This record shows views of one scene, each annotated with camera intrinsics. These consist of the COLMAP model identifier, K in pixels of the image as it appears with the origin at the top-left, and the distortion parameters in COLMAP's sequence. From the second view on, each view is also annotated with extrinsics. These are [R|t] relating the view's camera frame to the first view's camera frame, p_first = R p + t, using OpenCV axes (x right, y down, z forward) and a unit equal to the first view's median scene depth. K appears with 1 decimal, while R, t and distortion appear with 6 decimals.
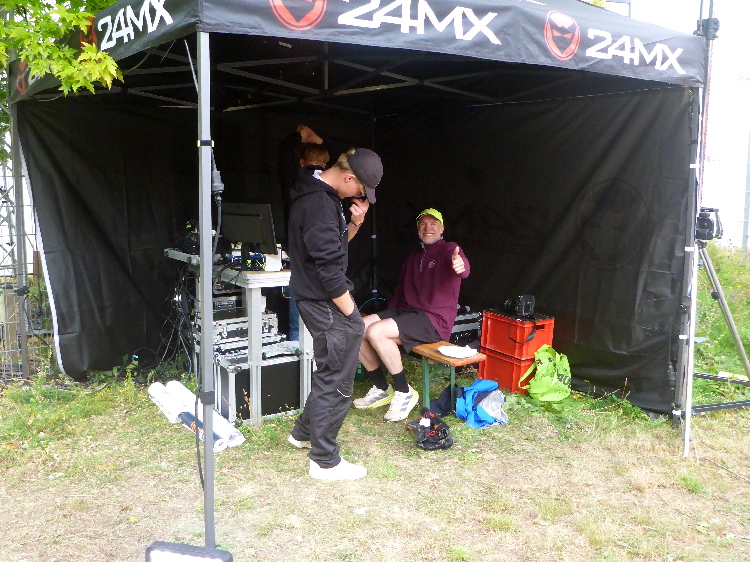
lens RADIAL K [[610.0, 0, 374.9], [0, 610.0, 281.7], [0, 0, 1]] dist [0.012809, 0.002401]
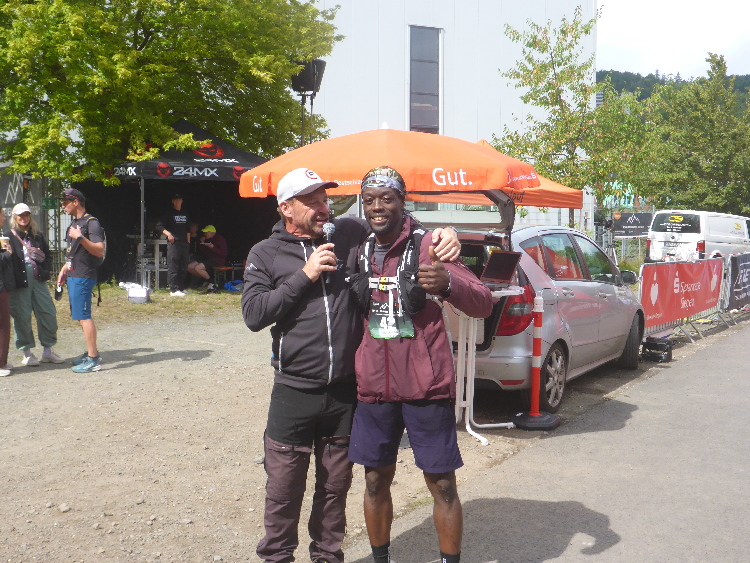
lens RADIAL K [[831.6, 0, 375.0], [0, 831.6, 280.8], [0, 0, 1]] dist [-0.010217, 0.000000]
pose [[0.999961, 0.001947, 0.008623, 0.923340], [-0.001418, 0.998138, -0.060981, 0.478094], [-0.008725, 0.060966, 0.998102, -3.392343]]
